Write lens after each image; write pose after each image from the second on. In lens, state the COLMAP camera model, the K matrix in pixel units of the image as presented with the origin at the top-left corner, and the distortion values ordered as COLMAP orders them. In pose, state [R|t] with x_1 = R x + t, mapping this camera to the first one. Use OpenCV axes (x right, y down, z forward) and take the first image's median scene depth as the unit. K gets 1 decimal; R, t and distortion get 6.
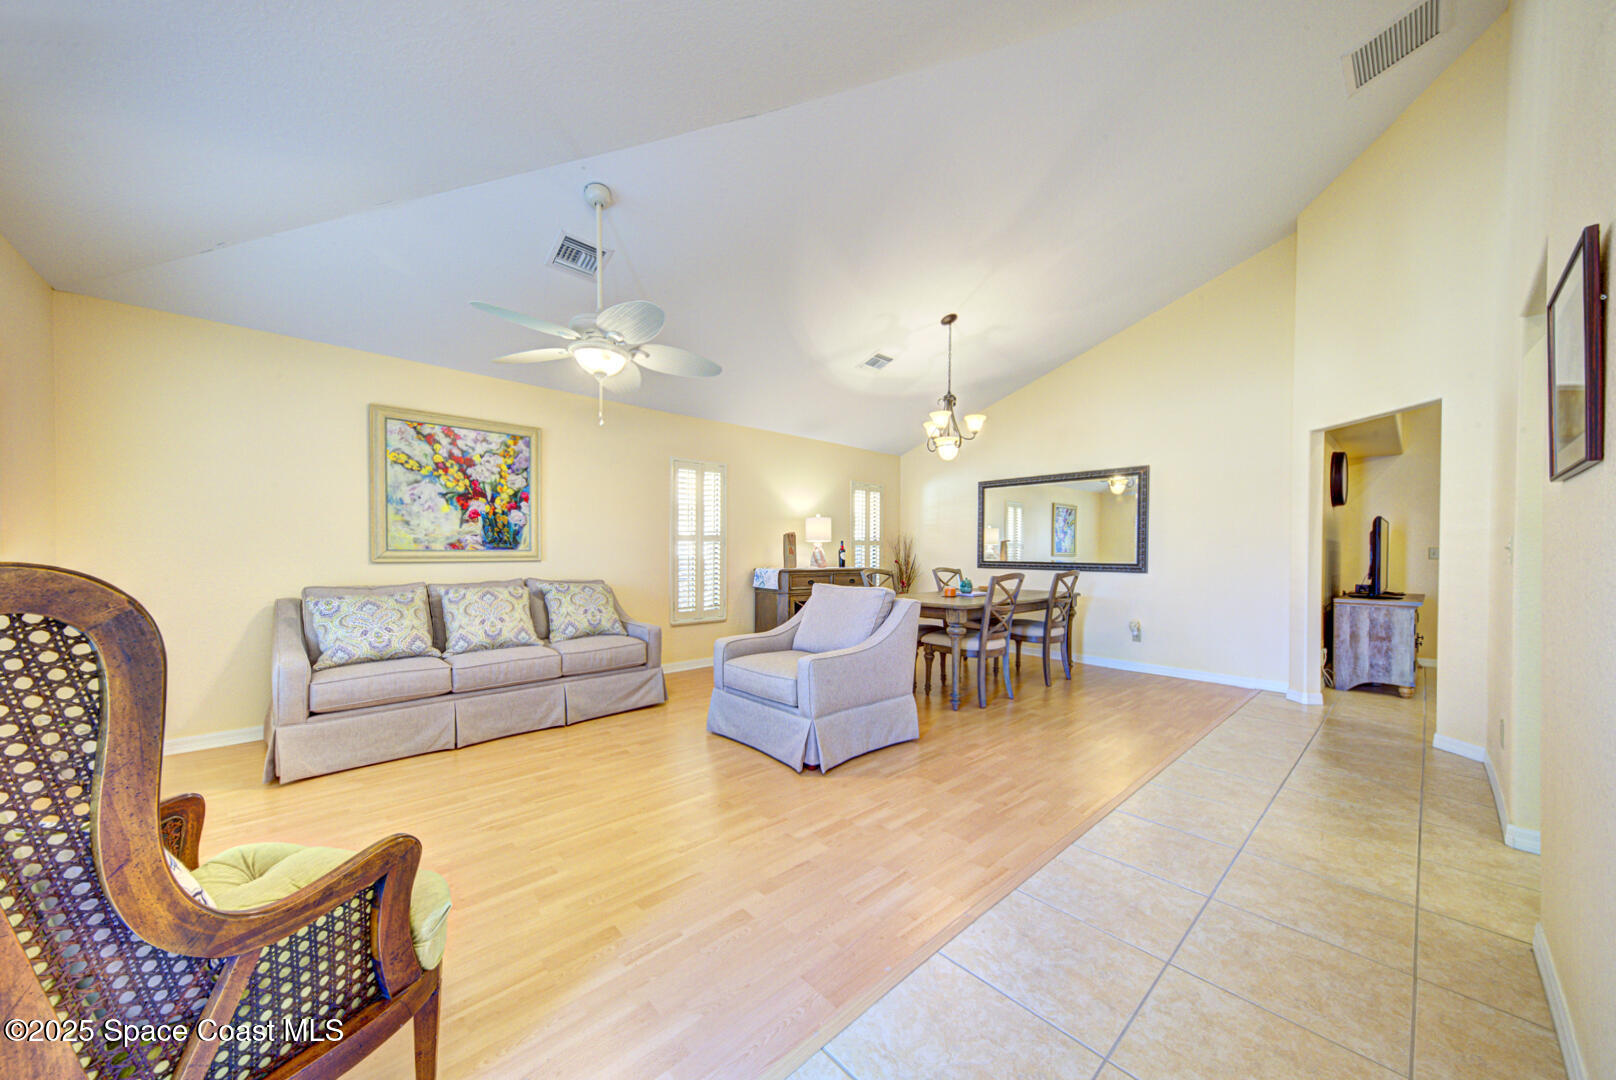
lens RADIAL K [[561.3, 0, 802.2], [0, 561.3, 560.3], [0, 0, 1]] dist [0.009669, -0.000014]
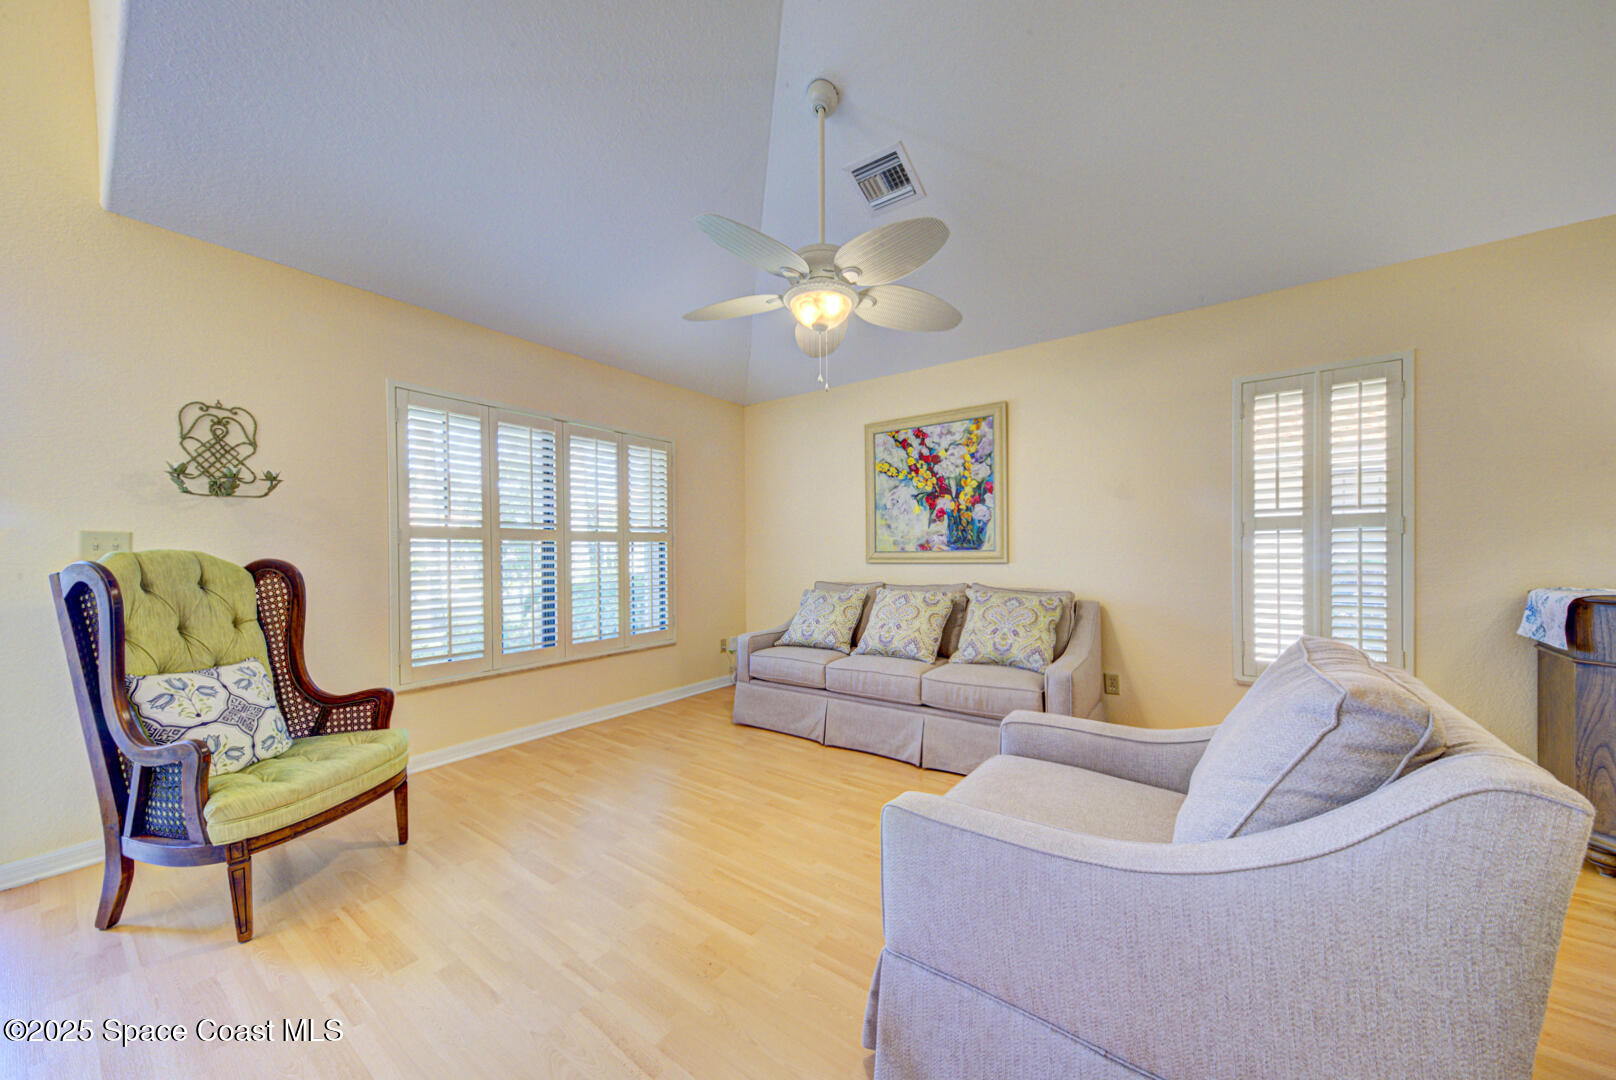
lens RADIAL K [[554.9, 0, 801.8], [0, 554.9, 557.3], [0, 0, 1]] dist [0.015547, -0.000055]
pose [[0.196444, 0.002485, -0.980512, 0.286048], [-0.005849, 0.999982, 0.001363, -0.007158], [0.980498, 0.005468, 0.196455, 0.583719]]
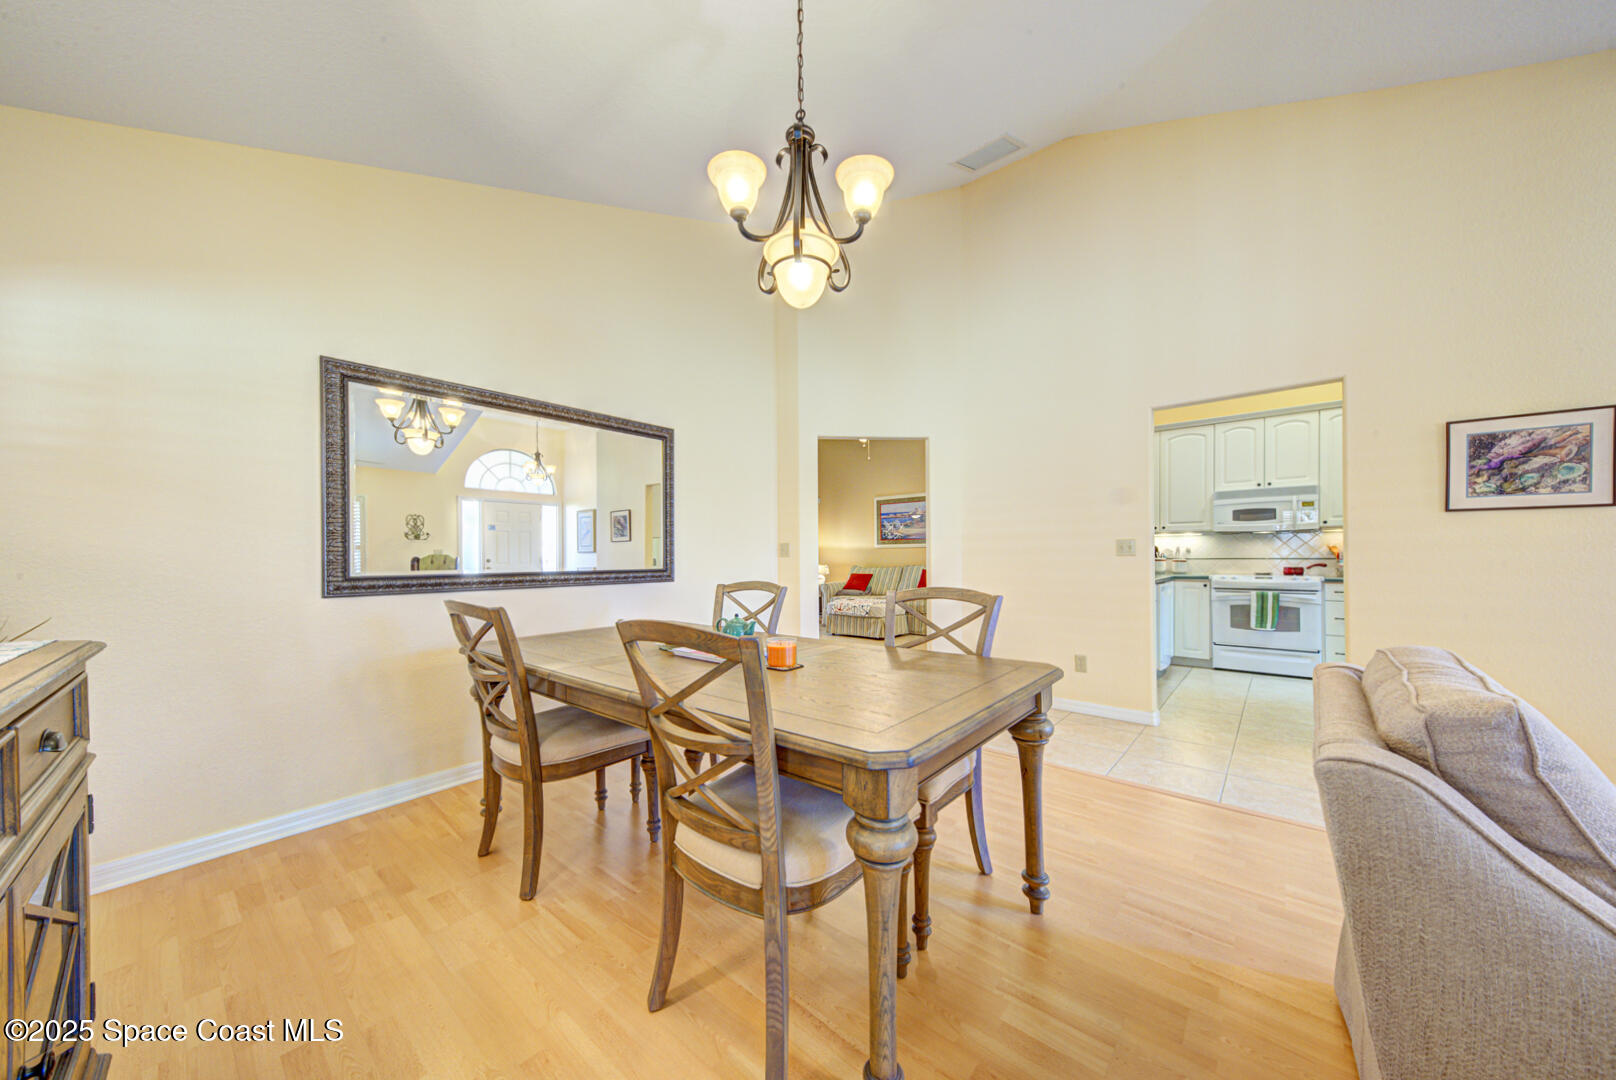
lens RADIAL K [[559.0, 0, 806.3], [0, 559.0, 557.1], [0, 0, 1]] dist [0.013666, -0.000063]
pose [[-0.123465, -0.005806, 0.992332, -0.130007], [0.019882, 0.999768, 0.008323, -0.014537], [-0.992150, 0.020757, -0.123321, 1.179475]]
